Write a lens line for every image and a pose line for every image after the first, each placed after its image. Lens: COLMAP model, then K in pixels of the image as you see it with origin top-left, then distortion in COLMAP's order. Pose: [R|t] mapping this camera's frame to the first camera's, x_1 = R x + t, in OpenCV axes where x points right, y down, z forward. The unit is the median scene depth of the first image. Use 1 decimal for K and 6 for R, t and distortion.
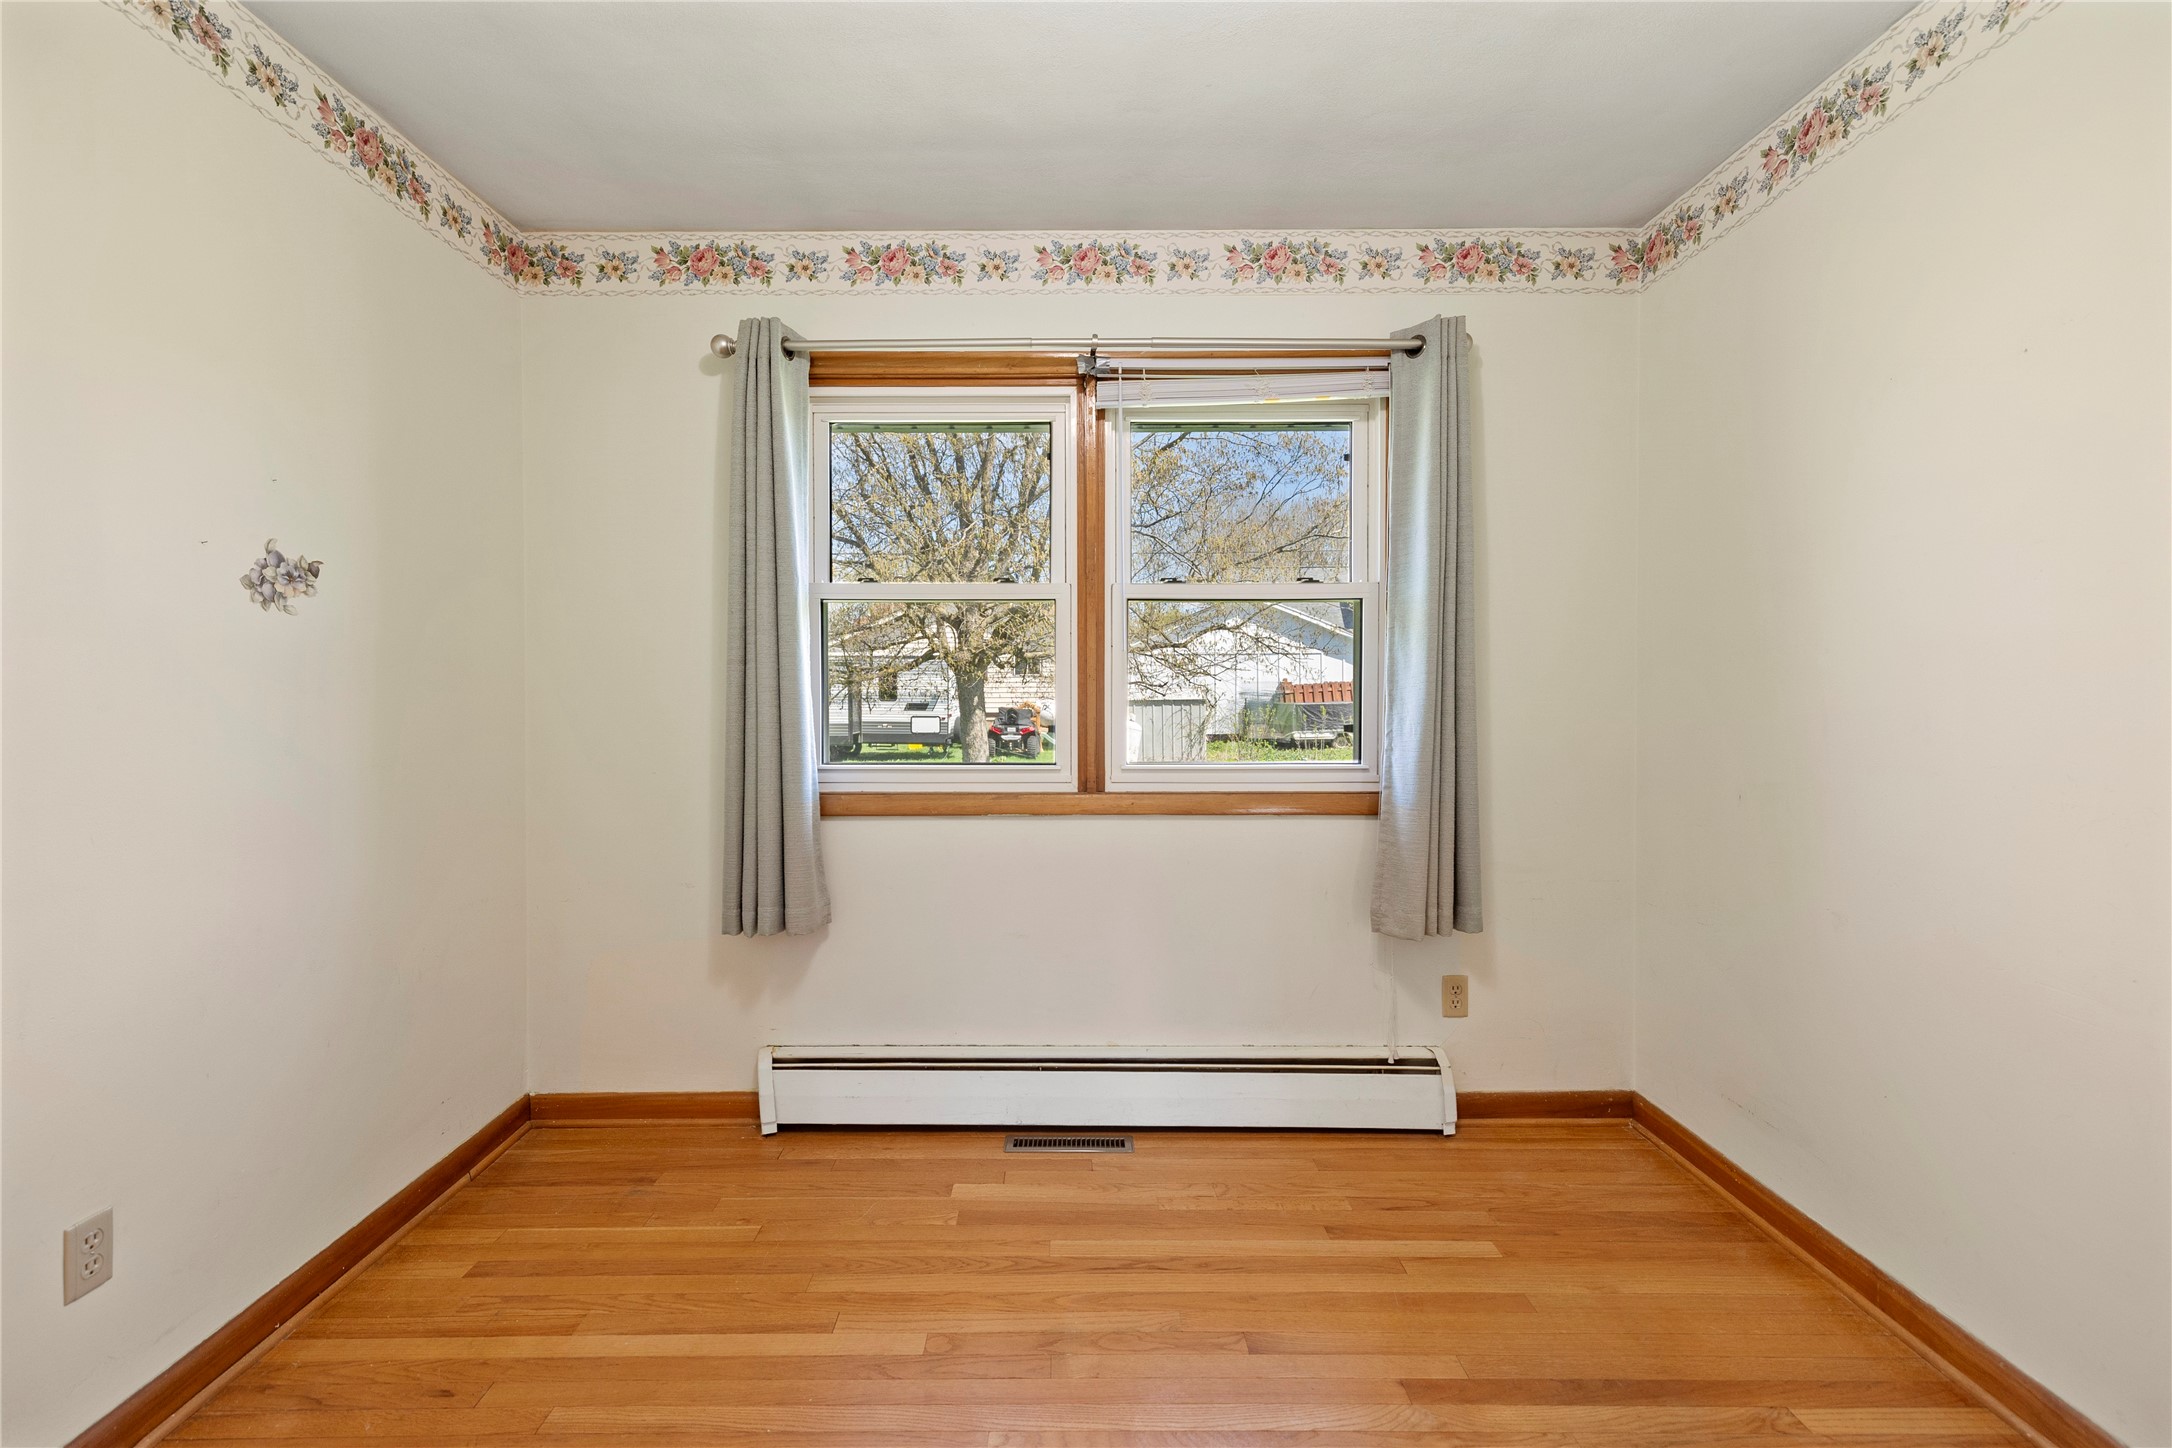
lens RADIAL K [[940.6, 0, 1078.7], [0, 940.6, 710.9], [0, 0, 1]] dist [0.001796, -0.000280]
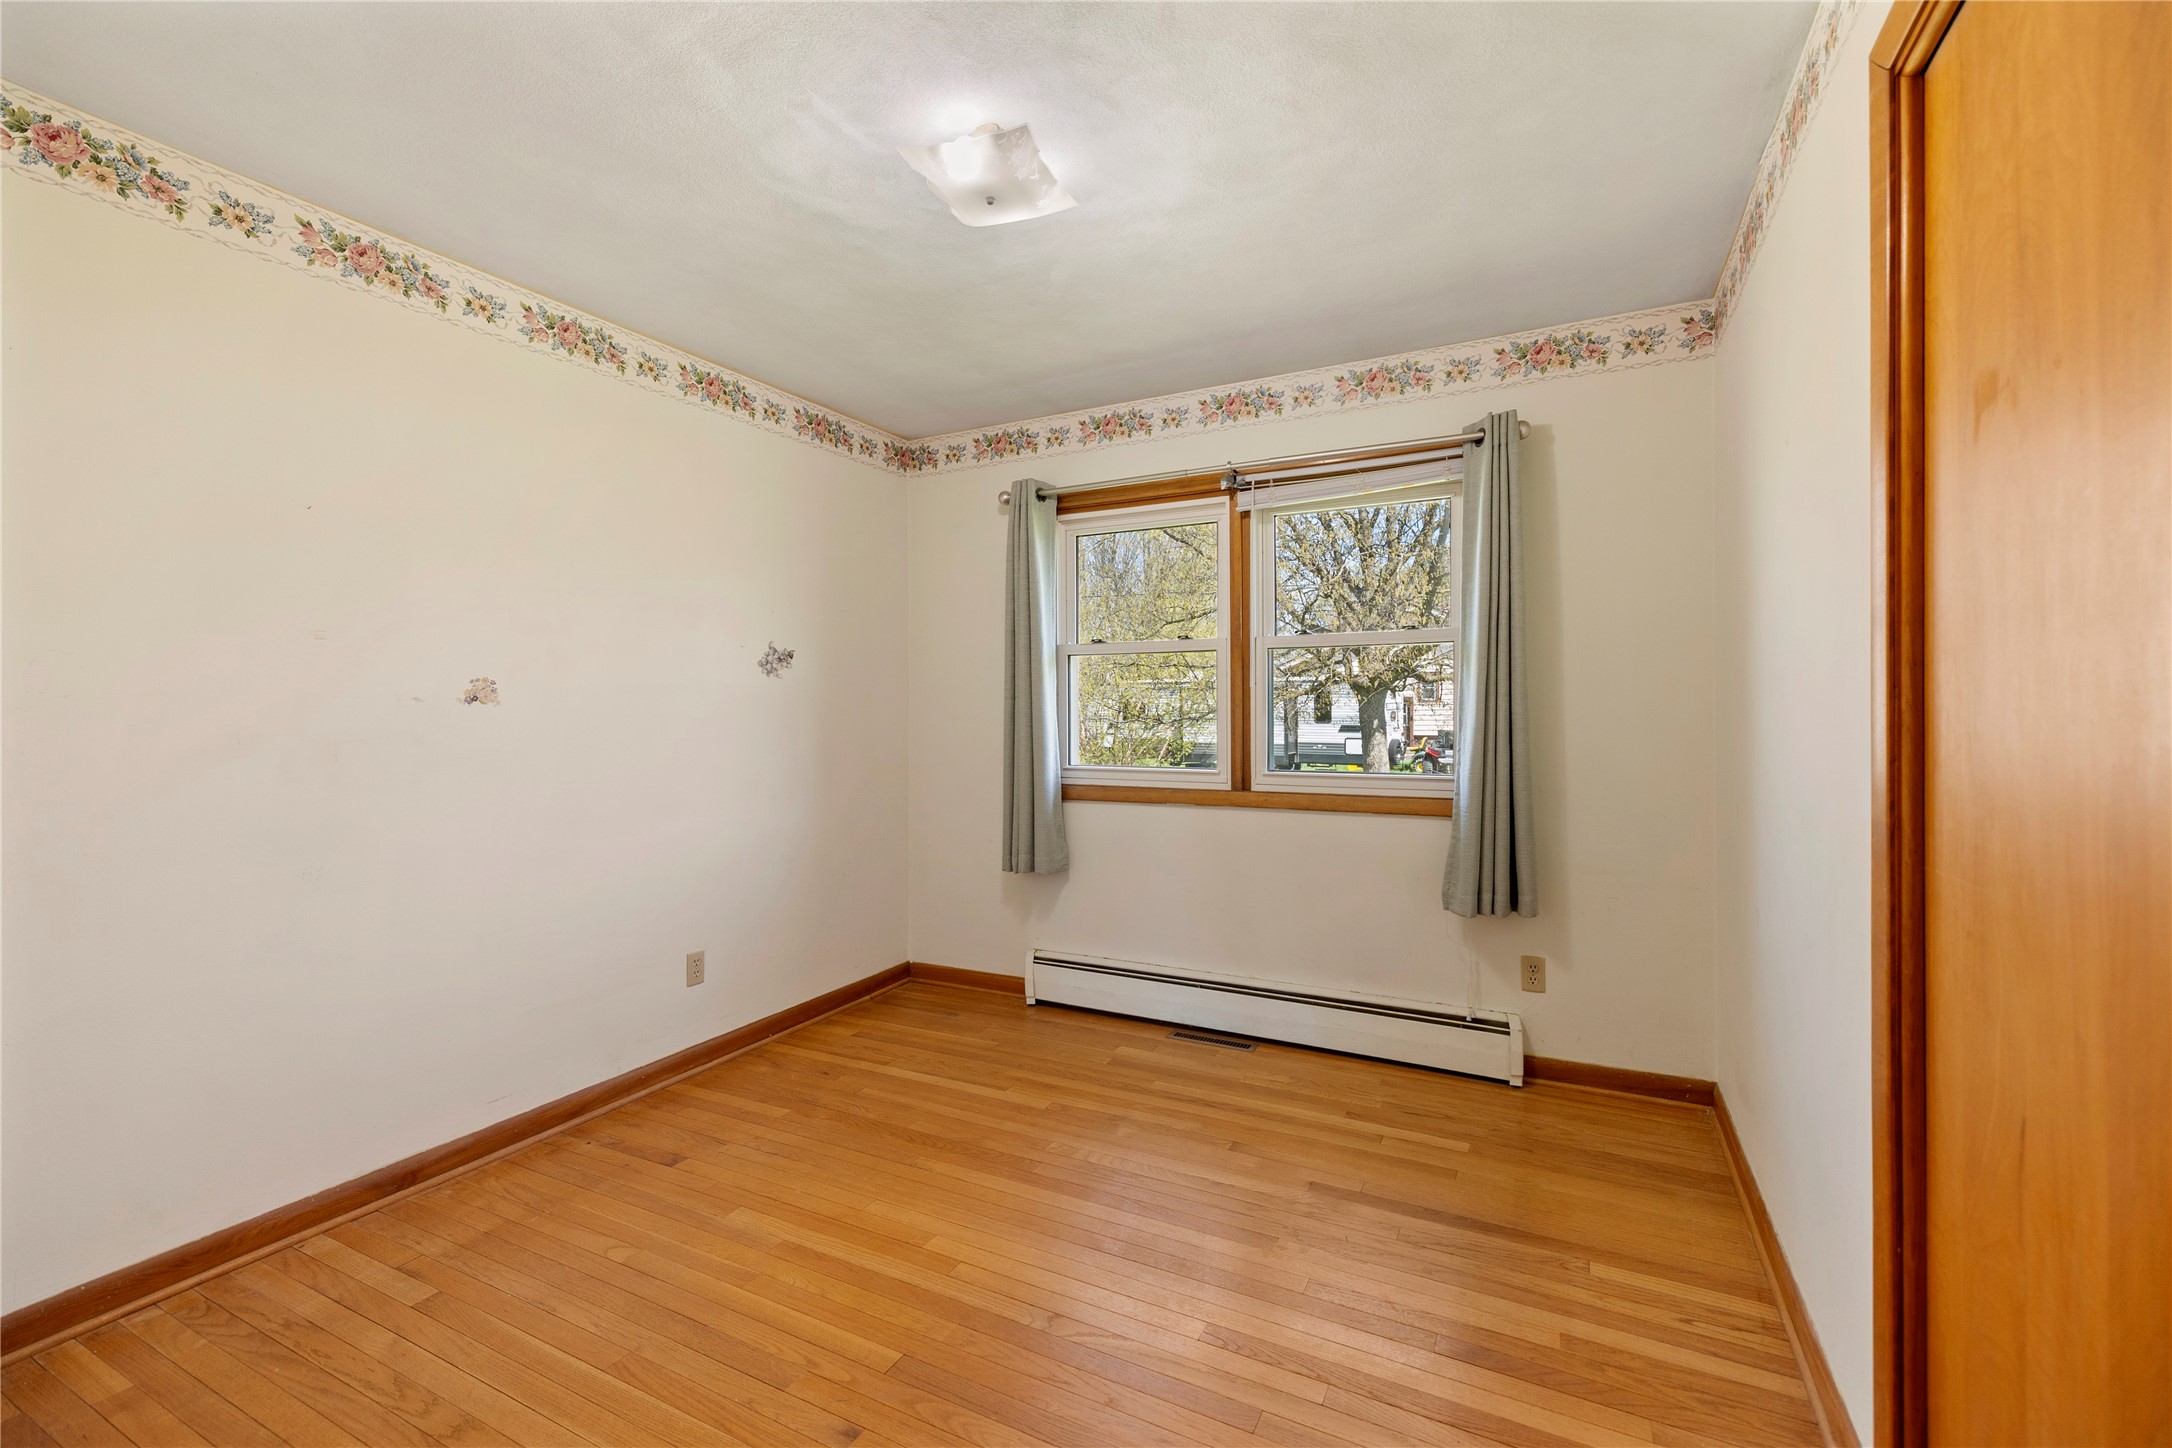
lens RADIAL K [[940.6, 0, 1102.8], [0, 940.6, 727.8], [0, 0, 1]] dist [0.001796, -0.000280]
pose [[0.887879, 0.005749, -0.460040, 0.481188], [-0.008179, 0.999961, -0.003289, 0.001445], [0.460004, 0.006683, 0.887892, -0.314928]]
